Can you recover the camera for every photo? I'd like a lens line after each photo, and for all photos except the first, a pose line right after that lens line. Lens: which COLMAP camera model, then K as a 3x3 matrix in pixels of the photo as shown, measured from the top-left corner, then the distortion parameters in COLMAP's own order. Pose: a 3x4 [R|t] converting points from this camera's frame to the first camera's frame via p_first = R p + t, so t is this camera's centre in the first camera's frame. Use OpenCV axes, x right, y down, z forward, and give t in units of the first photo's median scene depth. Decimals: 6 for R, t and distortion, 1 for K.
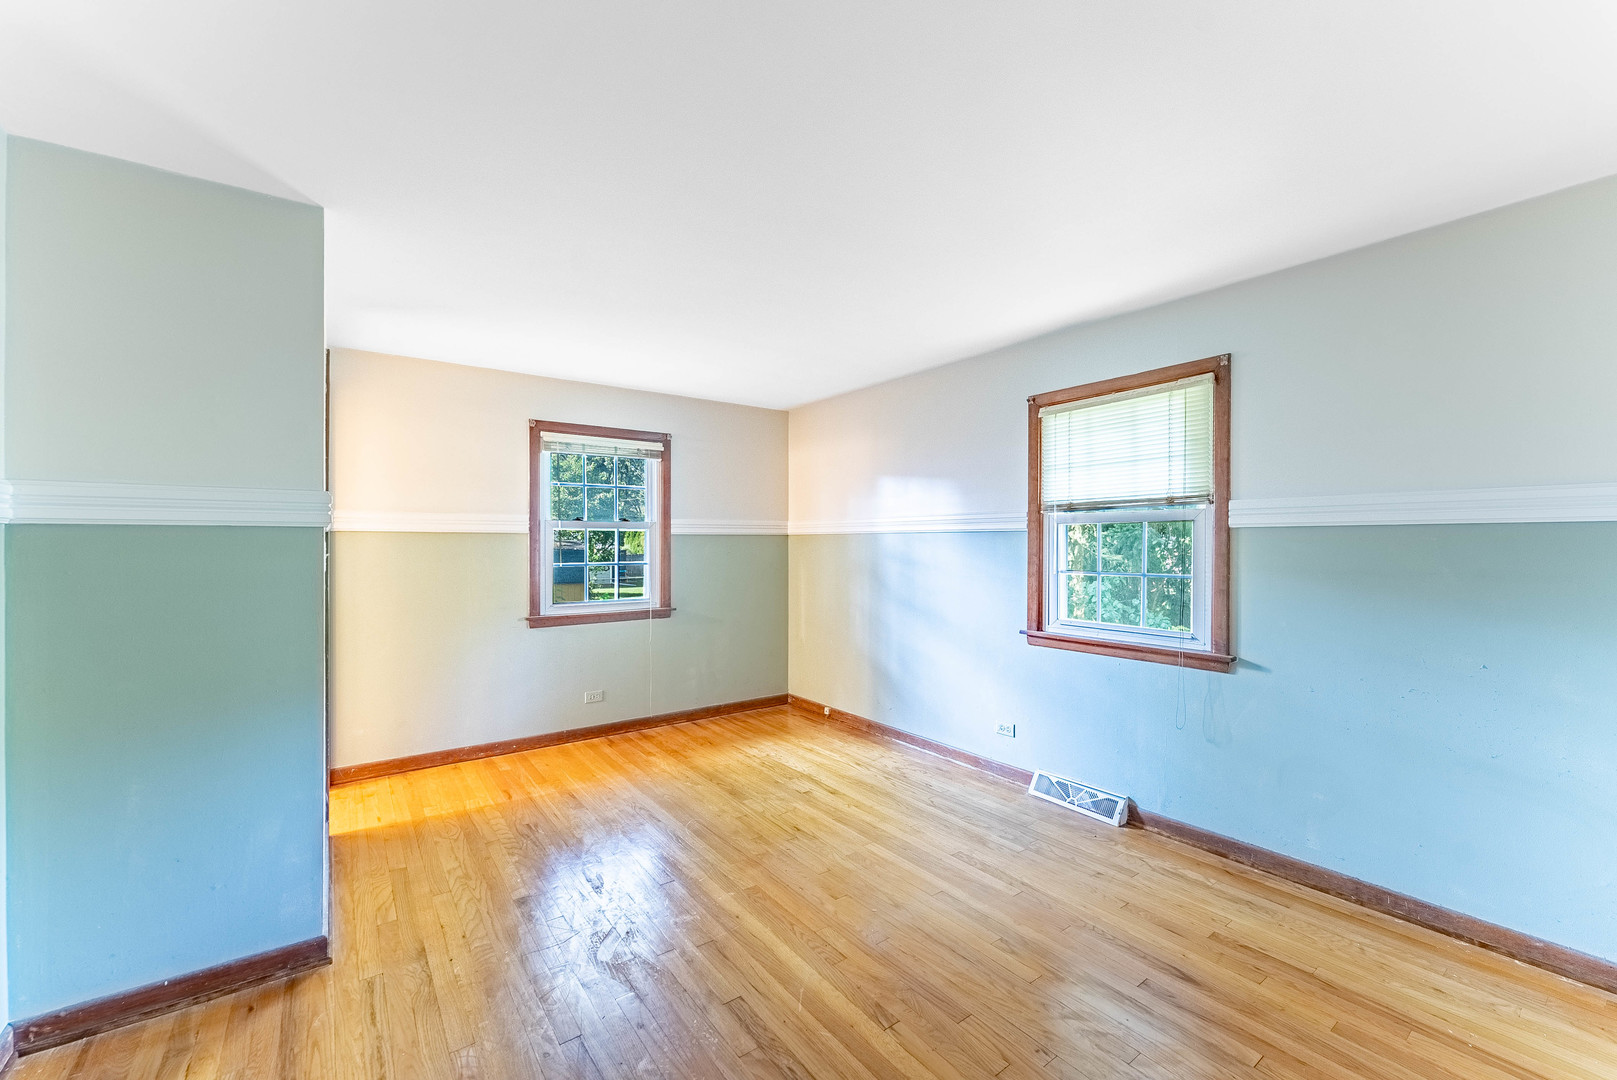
lens RADIAL K [[657.0, 0, 809.4], [0, 657.0, 539.3], [0, 0, 1]] dist [0.004096, -0.000187]
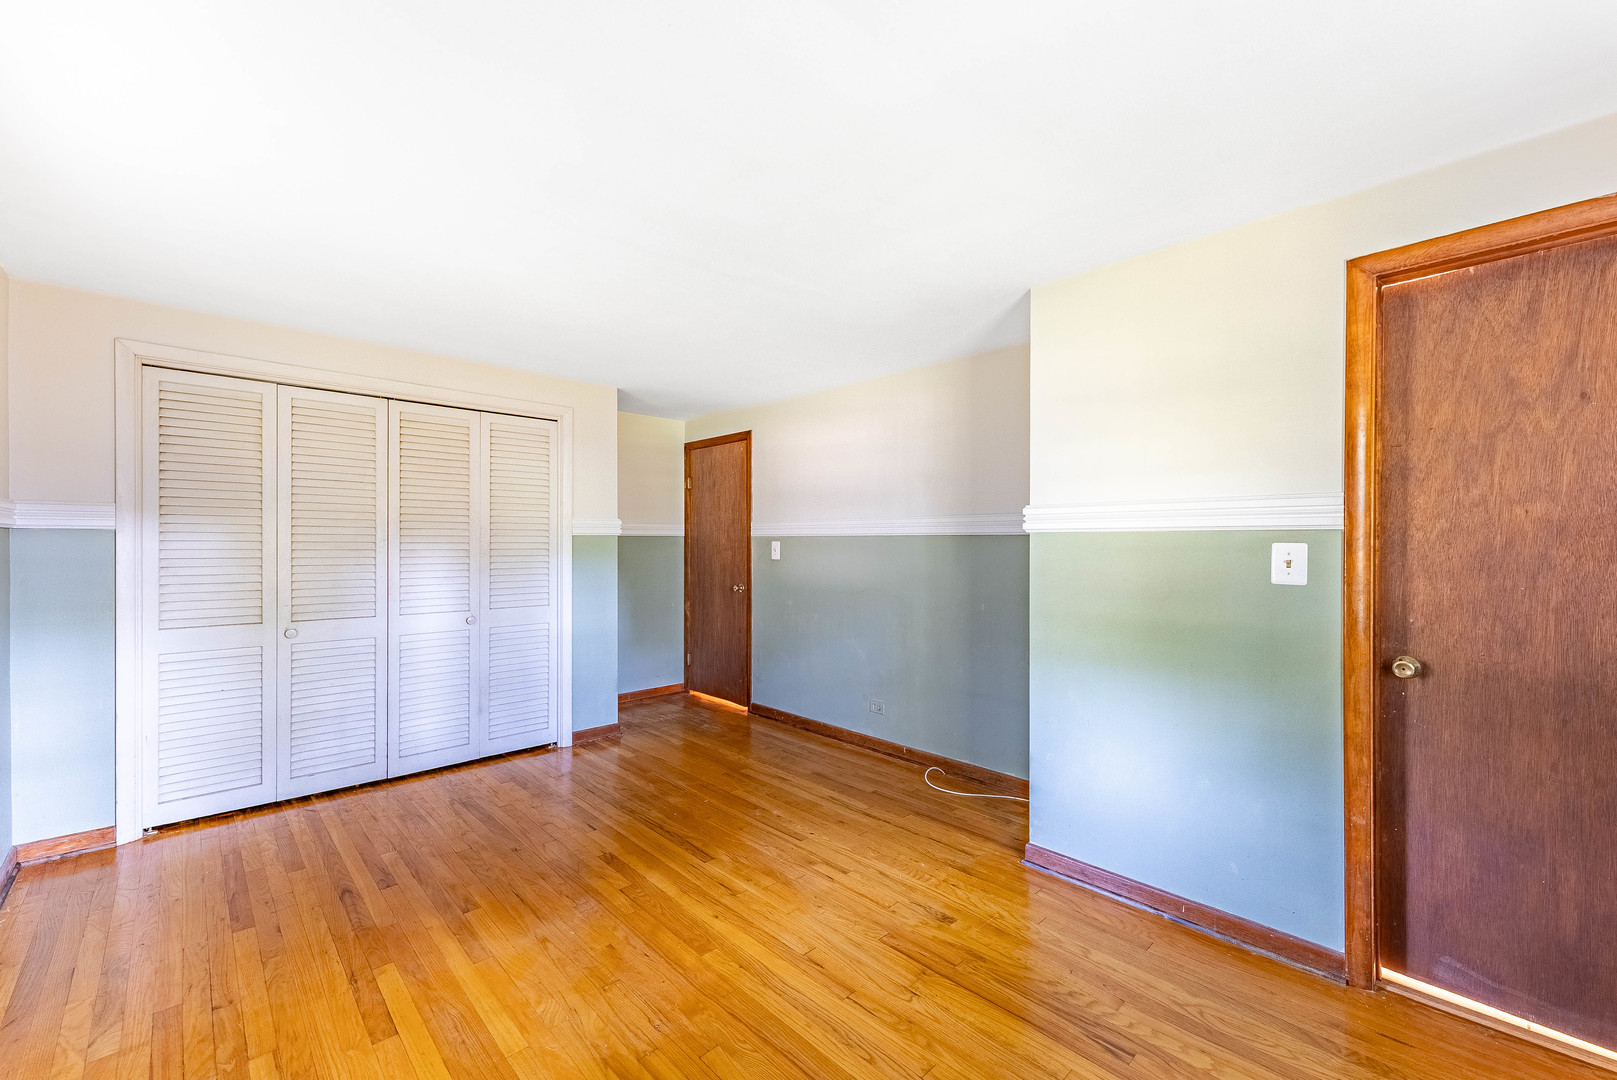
lens RADIAL K [[657.0, 0, 802.0], [0, 657.0, 539.2], [0, 0, 1]] dist [0.004096, -0.000187]
pose [[-0.992241, 0.001052, -0.124323, -0.110805], [0.000695, 0.999996, 0.002918, -0.005043], [0.124325, 0.002809, -0.992238, 1.954971]]
